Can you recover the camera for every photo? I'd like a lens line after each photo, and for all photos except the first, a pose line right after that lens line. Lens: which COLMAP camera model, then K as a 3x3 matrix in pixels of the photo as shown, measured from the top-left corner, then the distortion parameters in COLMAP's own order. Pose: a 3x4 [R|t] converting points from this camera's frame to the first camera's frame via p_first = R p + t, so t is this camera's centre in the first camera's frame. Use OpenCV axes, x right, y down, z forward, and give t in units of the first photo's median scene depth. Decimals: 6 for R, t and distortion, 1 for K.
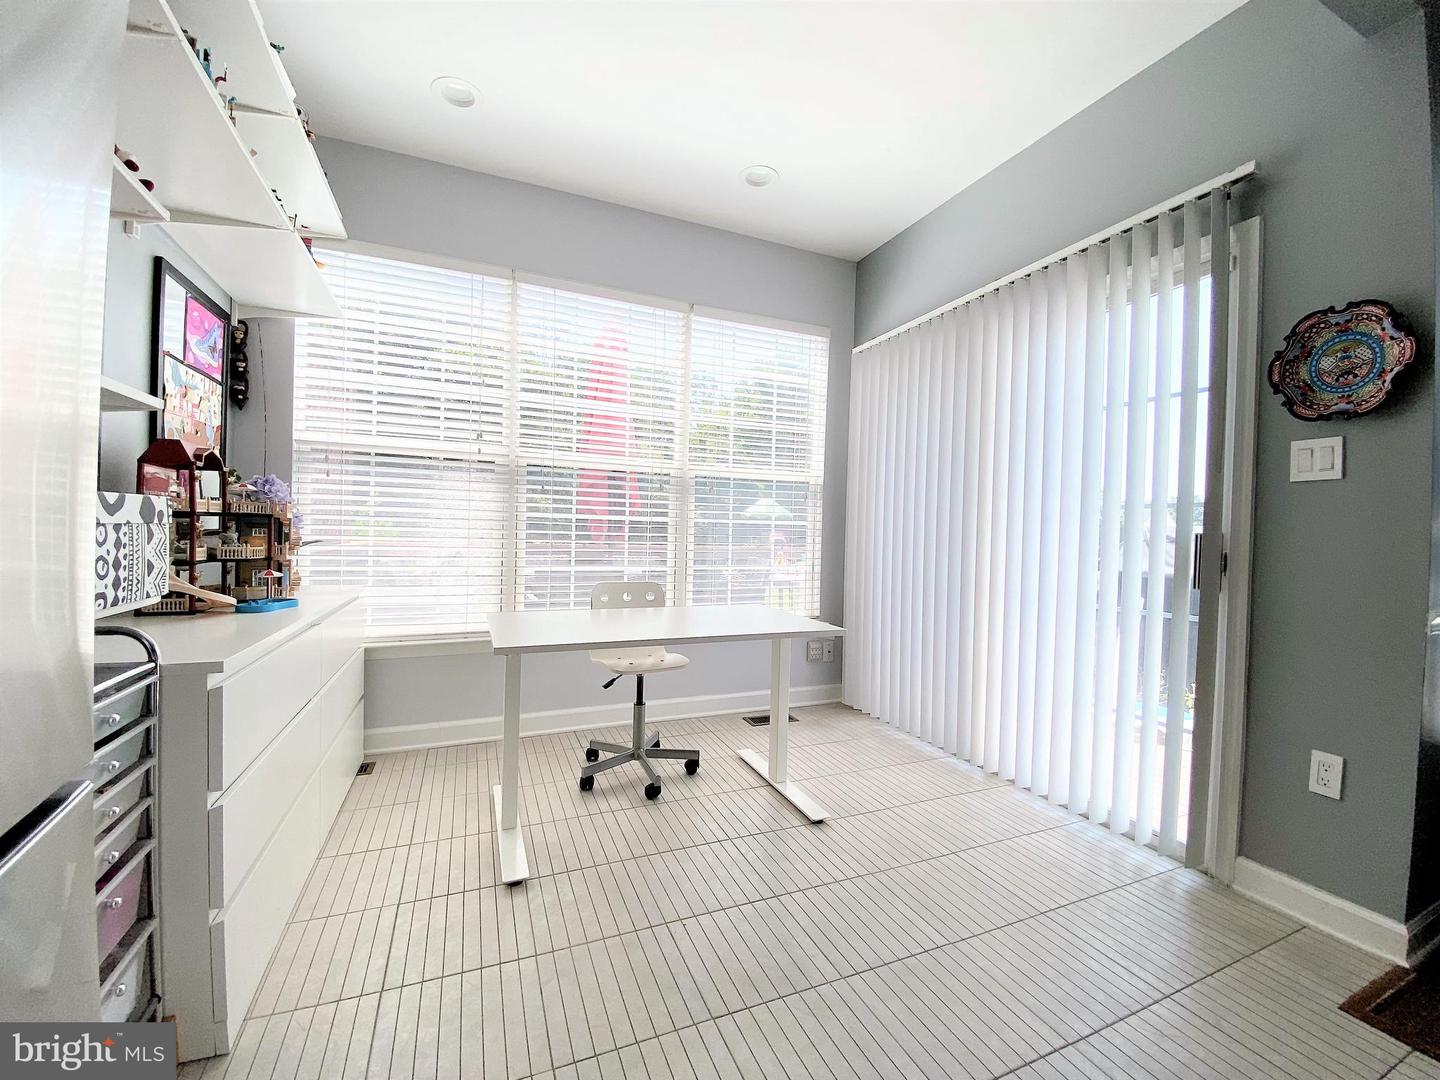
lens RADIAL K [[578.6, 0, 717.5], [0, 578.6, 542.9], [0, 0, 1]] dist [0.008894, -0.013968]
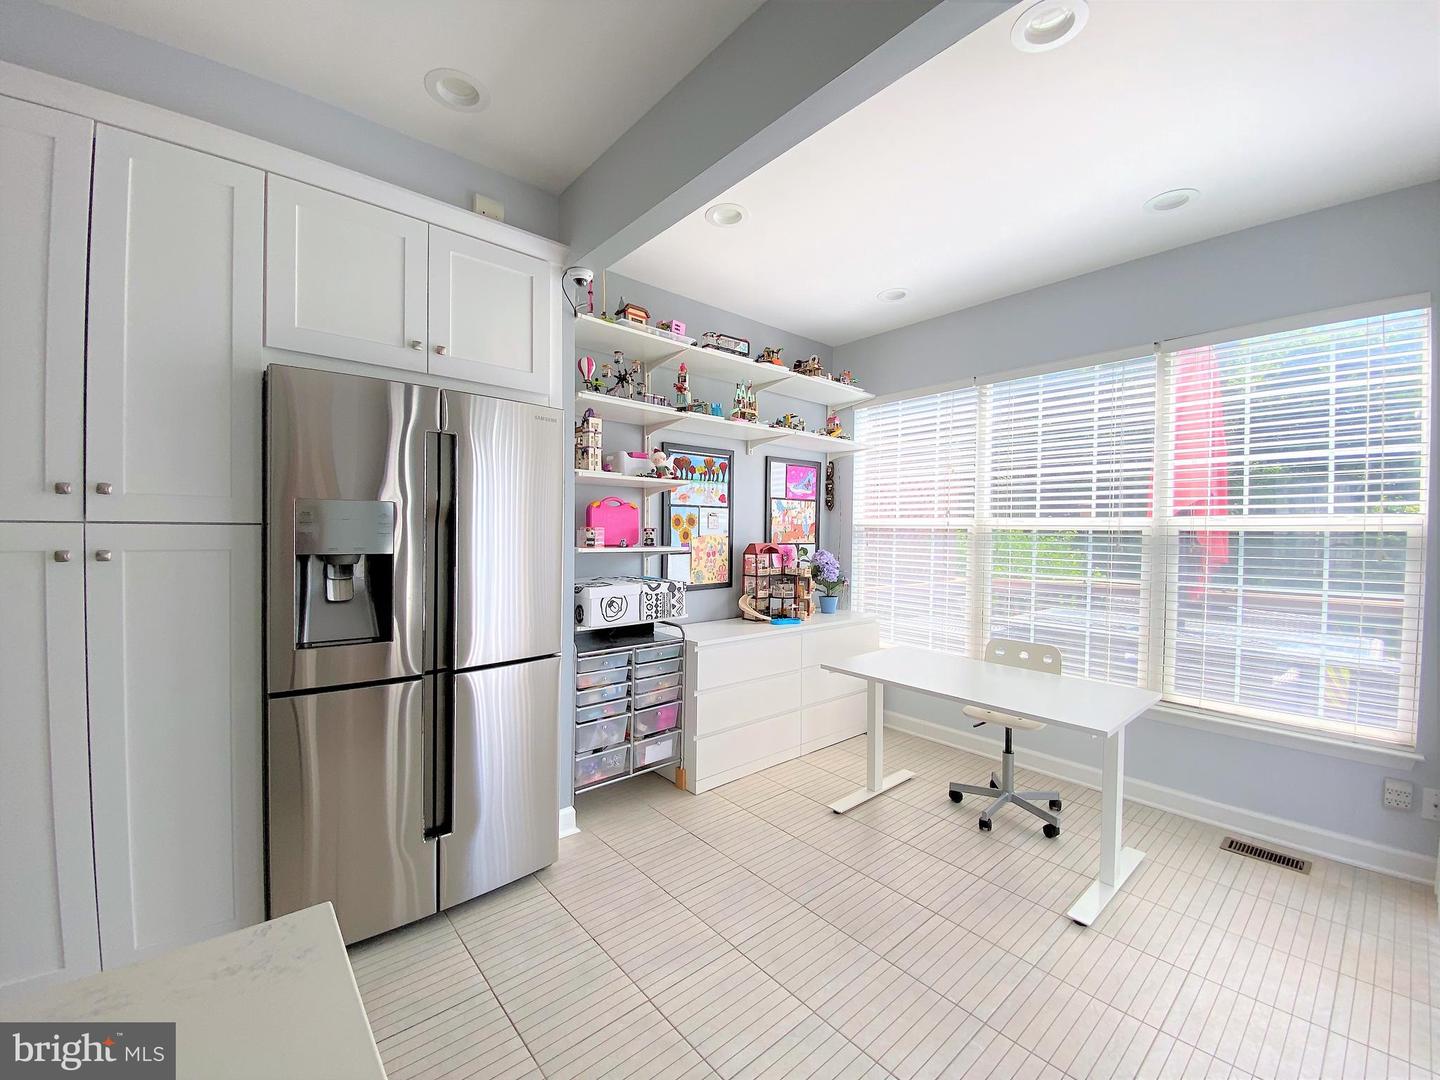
lens RADIAL K [[578.6, 0, 712.9], [0, 578.6, 542.2], [0, 0, 1]] dist [0.008894, -0.013968]
pose [[0.304362, -0.003628, -0.952550, 0.774820], [-0.021631, 0.999709, -0.010719, -0.105179], [0.952311, 0.023867, 0.304195, 0.105768]]
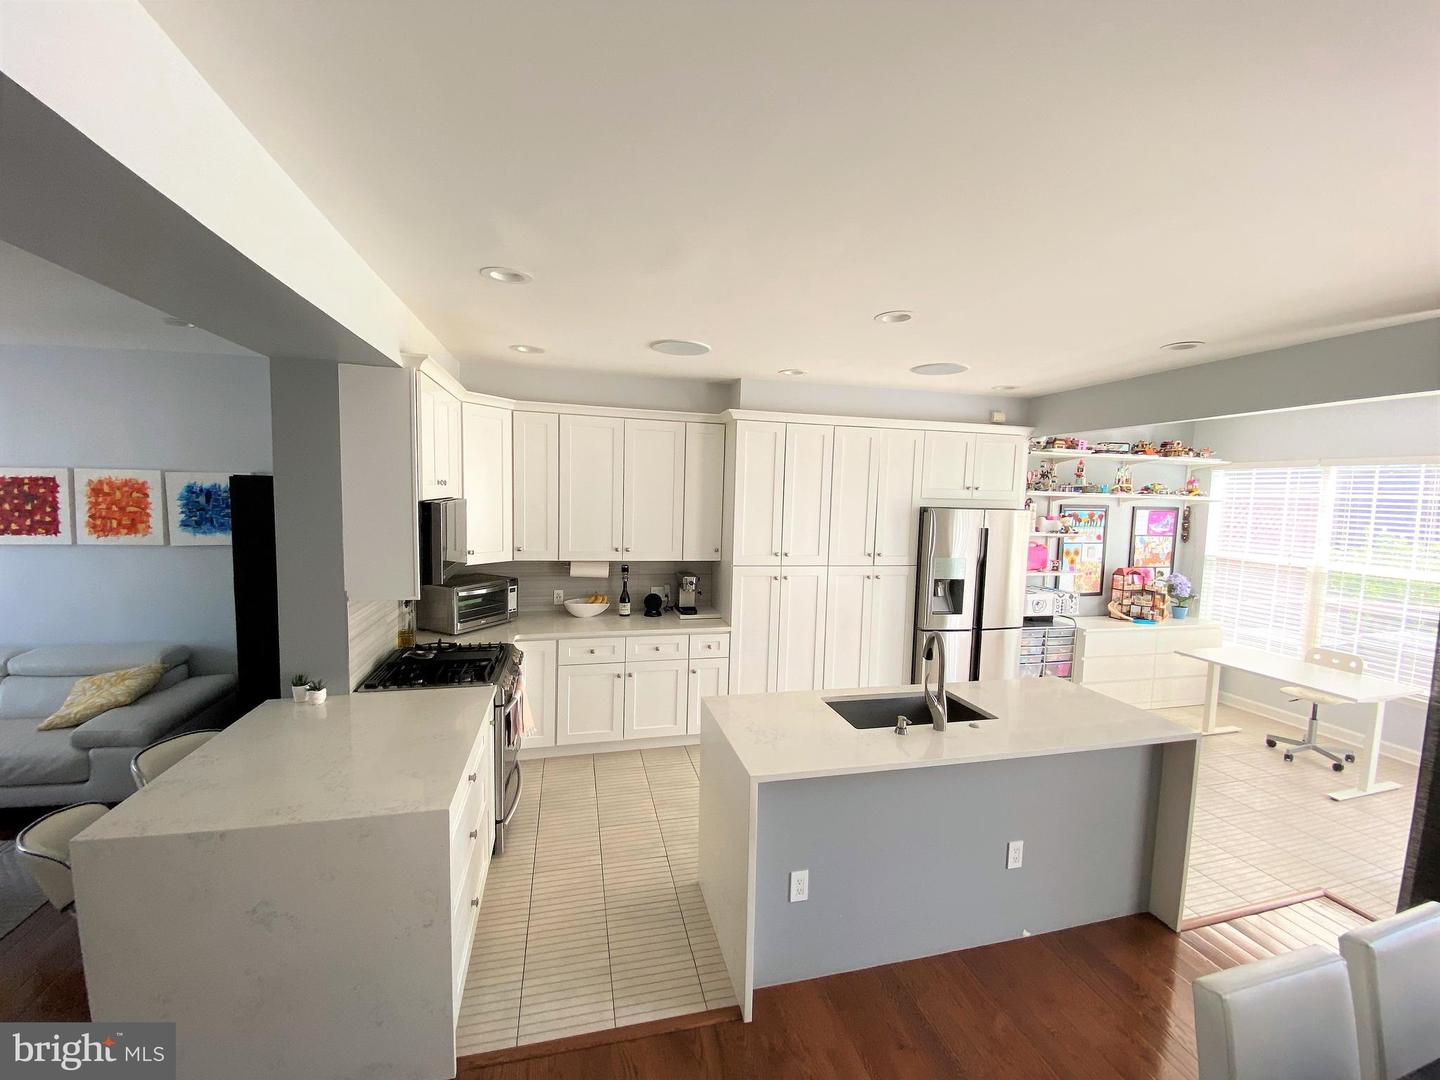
lens RADIAL K [[582.6, 0, 717.3], [0, 582.6, 540.3], [0, 0, 1]] dist [0.000512, -0.011701]
pose [[-0.161803, 0.041934, -0.985932, 1.872452], [-0.048325, 0.997561, 0.050359, -0.267059], [0.985639, 0.055793, -0.159382, -0.541086]]
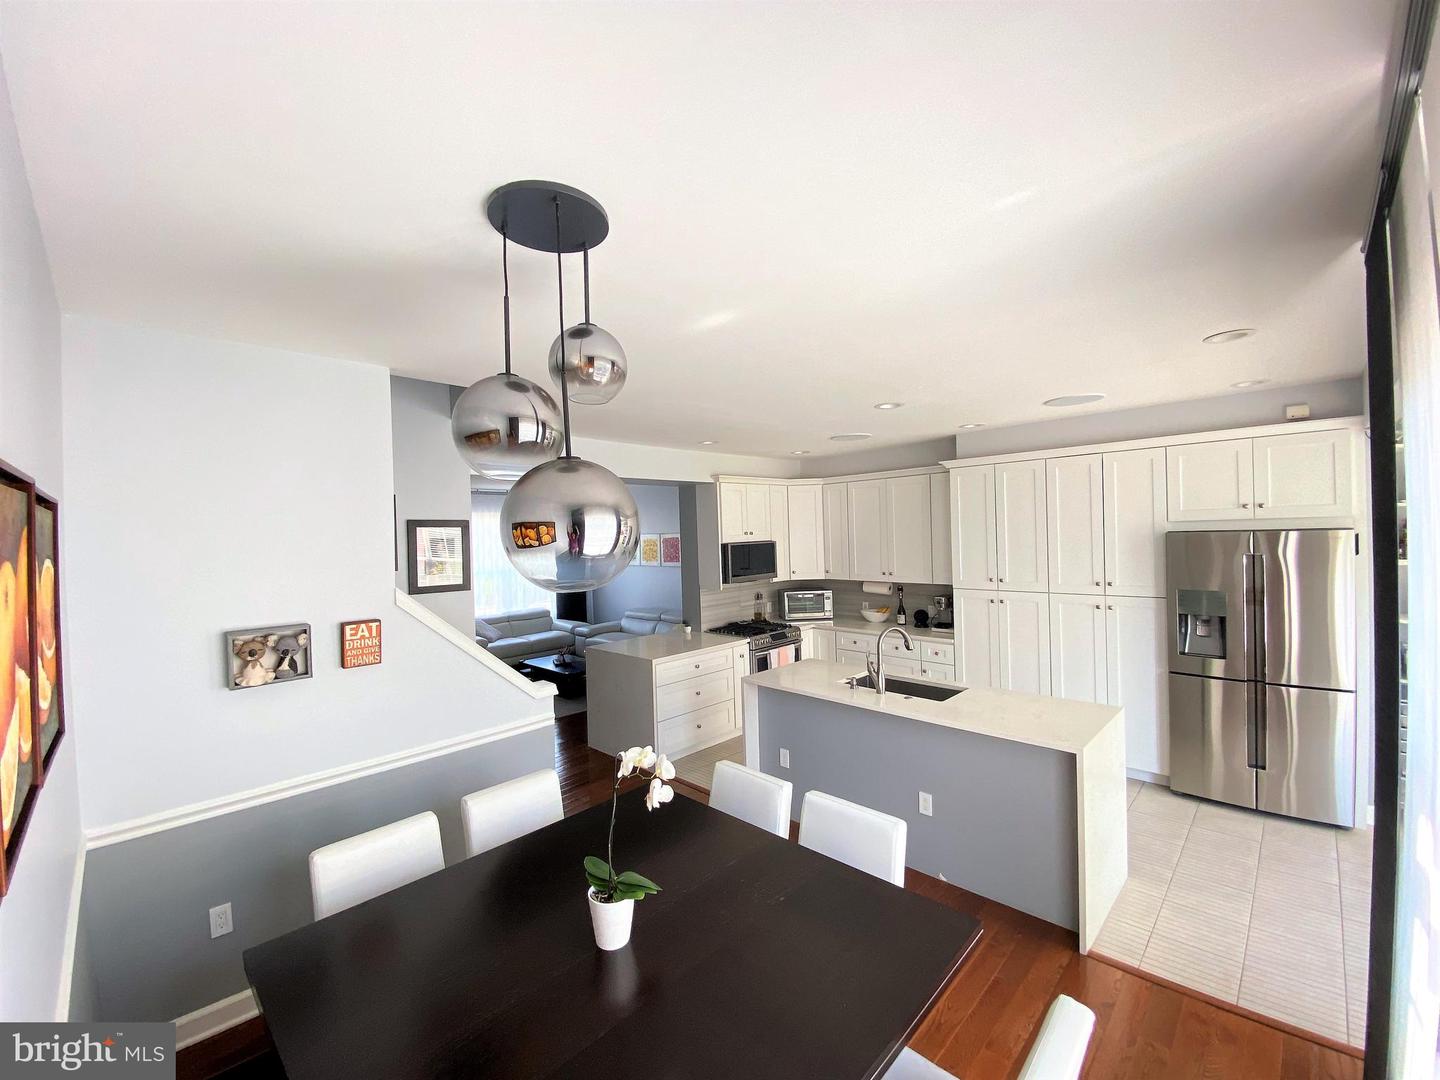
lens RADIAL K [[578.6, 0, 712.7], [0, 578.6, 537.4], [0, 0, 1]] dist [0.008894, -0.013968]
pose [[-0.933791, -0.002611, -0.357810, 1.728637], [-0.005373, 0.999963, 0.006726, -0.298988], [0.357779, 0.008204, -0.933770, 0.864823]]
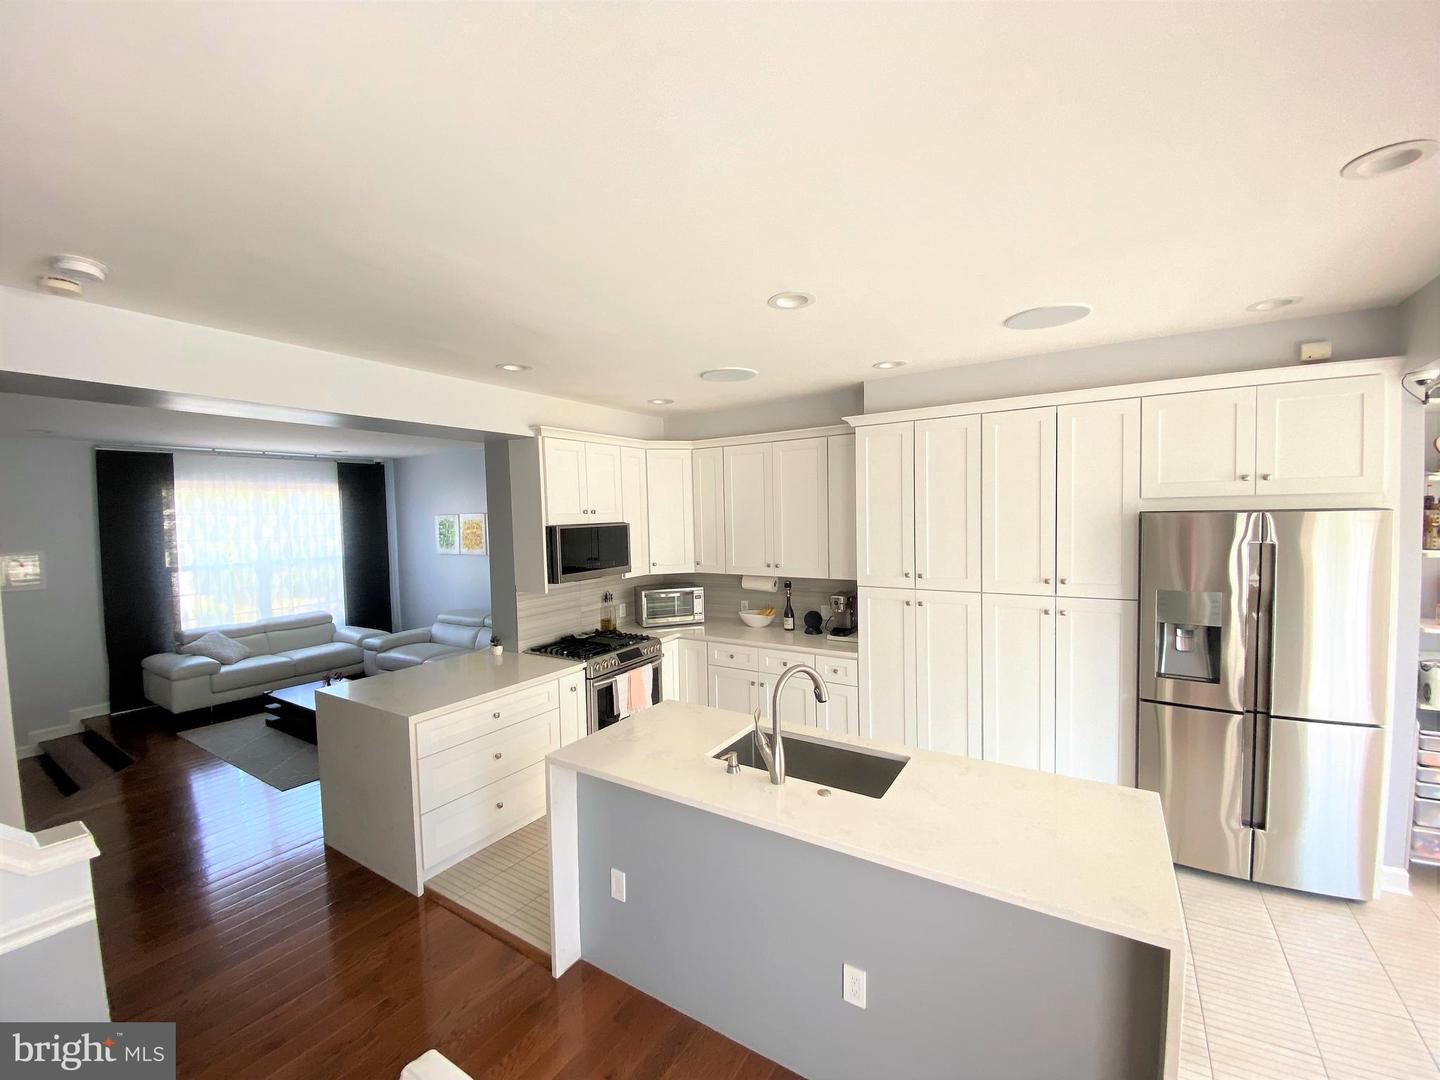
lens RADIAL K [[578.6, 0, 720.6], [0, 578.6, 539.8], [0, 0, 1]] dist [0.008894, -0.013968]
pose [[-0.829769, 0.011012, -0.557998, 1.362339], [-0.012567, 0.999183, 0.038407, -0.287746], [0.557965, 0.038882, -0.828953, 0.319008]]
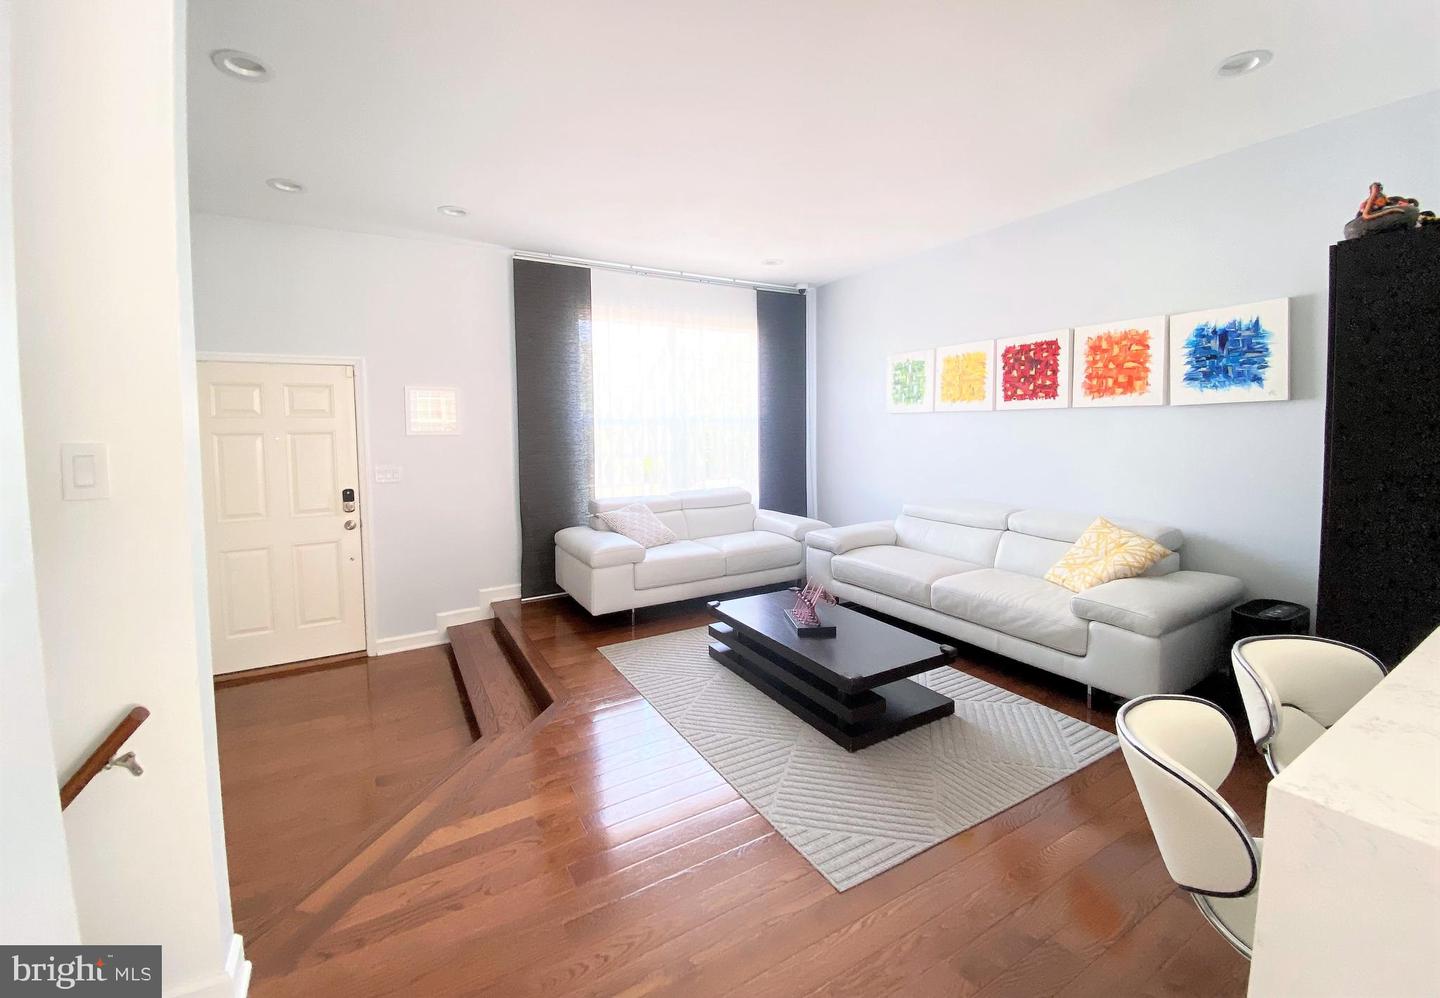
lens RADIAL K [[567.1, 0, 714.6], [0, 567.1, 451.9], [0, 0, 1]] dist [-0.026840, -0.001056]
pose [[-0.993340, -0.020957, -0.113296, 1.723201], [-0.027271, 0.998143, 0.054476, -0.035735], [0.111944, 0.057203, -0.992067, -1.126037]]
